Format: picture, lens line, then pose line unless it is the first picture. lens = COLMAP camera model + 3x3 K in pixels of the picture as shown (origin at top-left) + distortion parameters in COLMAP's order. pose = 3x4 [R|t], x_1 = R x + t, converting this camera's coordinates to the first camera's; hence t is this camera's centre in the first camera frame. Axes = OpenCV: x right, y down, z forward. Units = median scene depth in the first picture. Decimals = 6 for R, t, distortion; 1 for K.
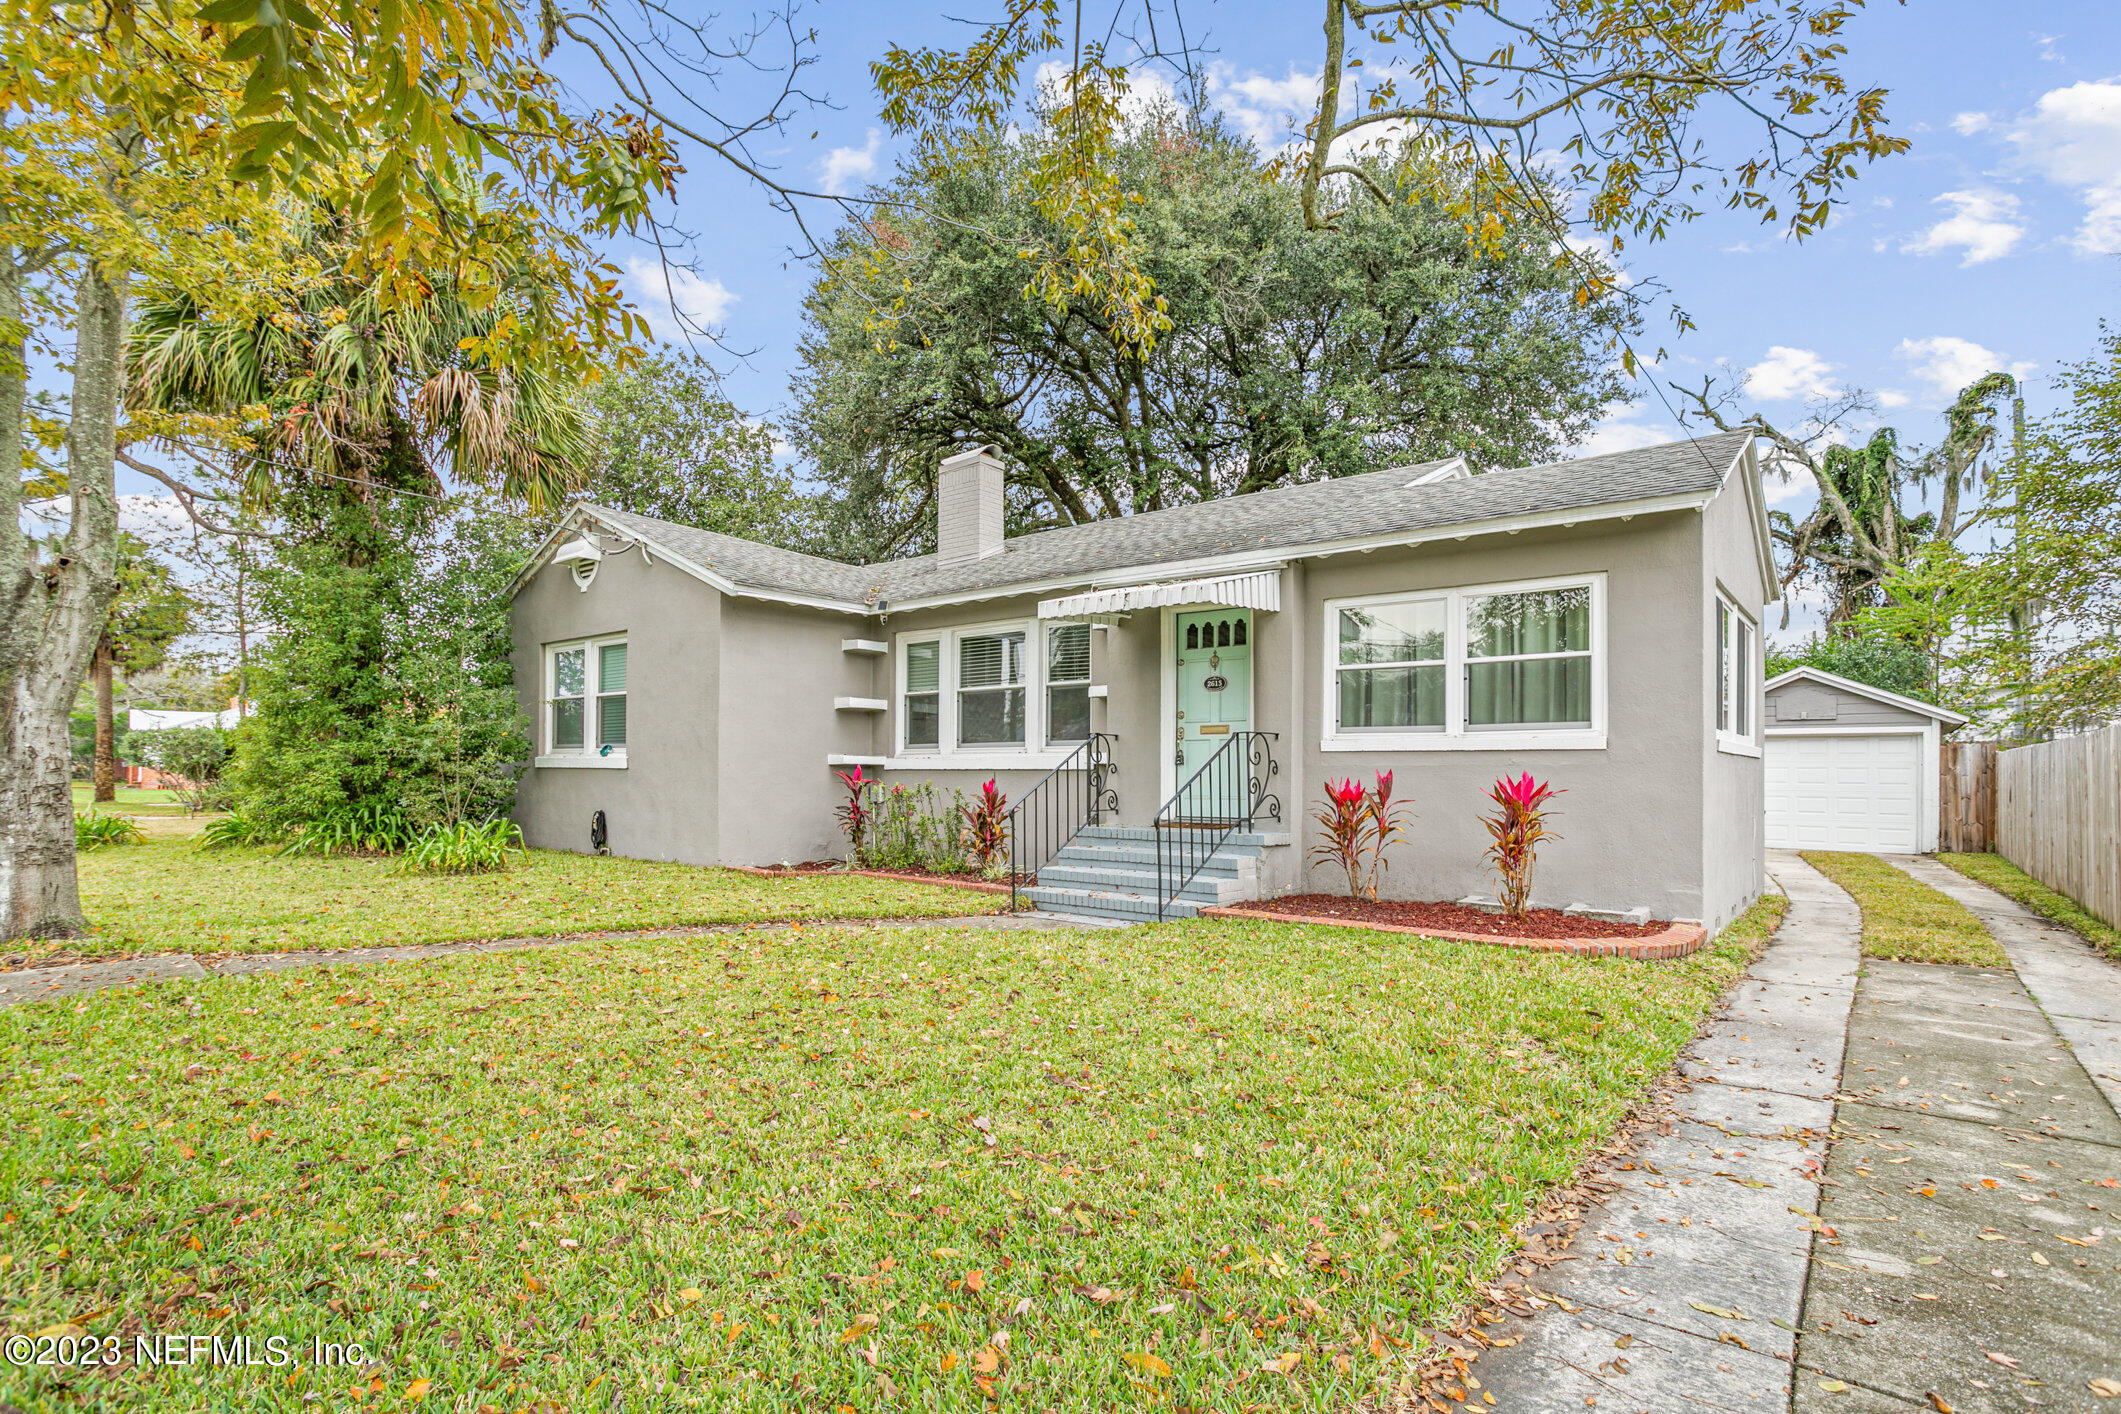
lens RADIAL K [[1027.3, 0, 1017.5], [0, 1027.3, 771.3], [0, 0, 1]] dist [-0.015808, 0.001742]
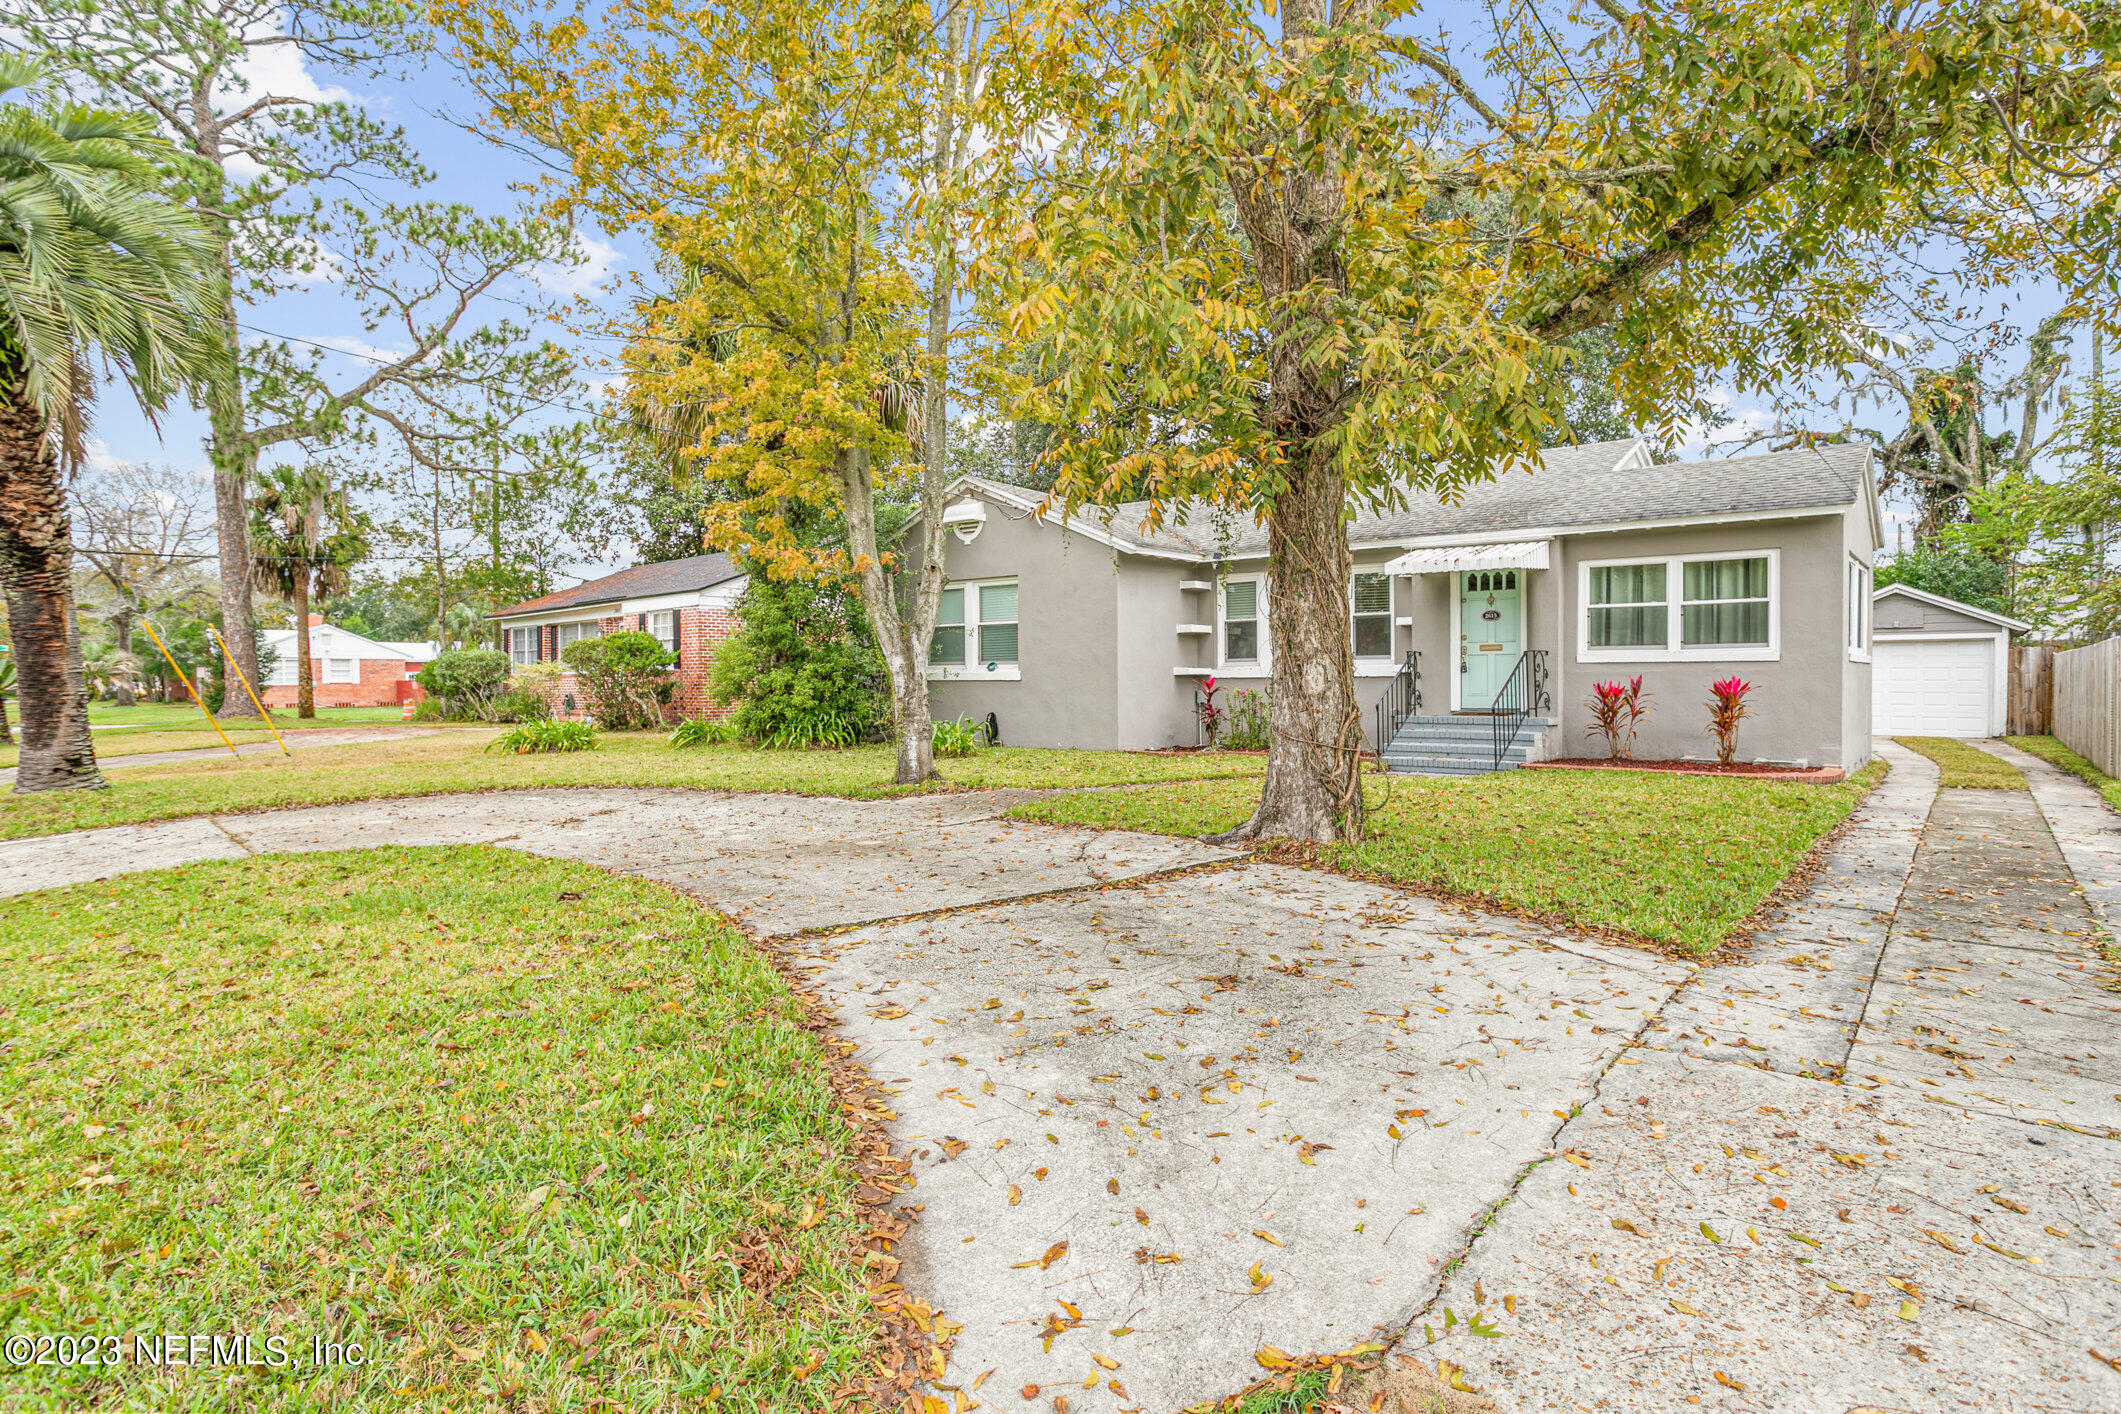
lens RADIAL K [[1102.7, 0, 1060.5], [0, 1102.7, 707.0], [0, 0, 1]] dist [0.000152, -0.000971]
pose [[0.999816, -0.011934, 0.014993, -0.350136], [0.011534, 0.999583, 0.026476, -0.004655], [-0.015303, -0.026298, 0.999537, -0.430467]]
